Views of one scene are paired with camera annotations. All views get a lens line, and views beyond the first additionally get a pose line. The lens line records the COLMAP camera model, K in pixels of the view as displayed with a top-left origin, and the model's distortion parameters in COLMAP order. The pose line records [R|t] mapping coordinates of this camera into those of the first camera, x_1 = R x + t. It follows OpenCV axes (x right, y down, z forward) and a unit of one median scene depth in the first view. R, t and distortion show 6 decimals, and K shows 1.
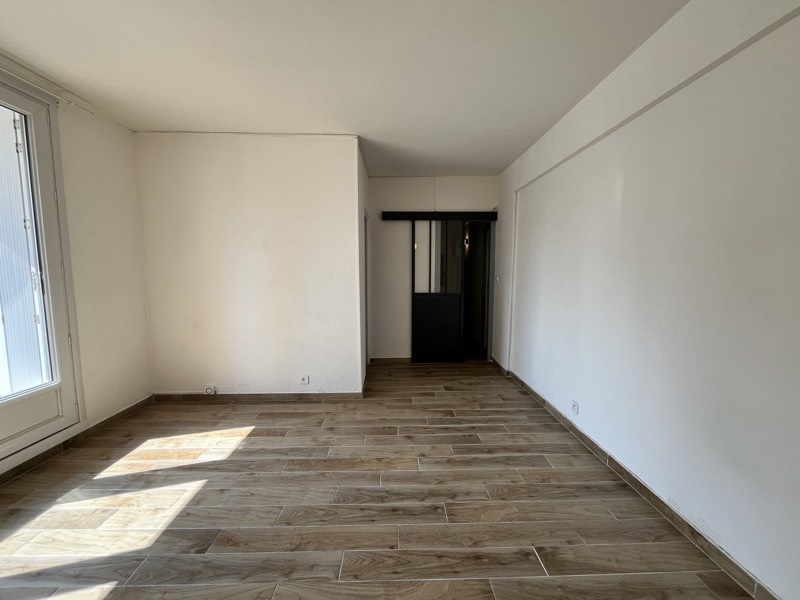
lens RADIAL K [[325.1, 0, 400.0], [0, 325.1, 300.6], [0, 0, 1]] dist [-0.002862, 0.000102]
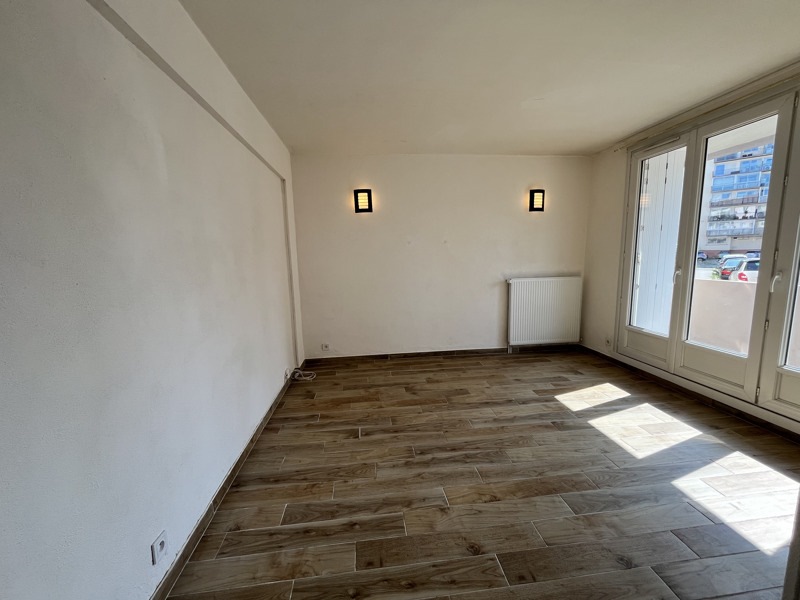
lens RADIAL K [[325.1, 0, 400.6], [0, 325.1, 300.4], [0, 0, 1]] dist [-0.002862, 0.000102]
pose [[-0.995426, 0.033797, -0.089359, 0.254803], [0.012294, 0.972876, 0.231002, -0.206025], [0.094742, 0.228847, -0.968841, 1.858479]]
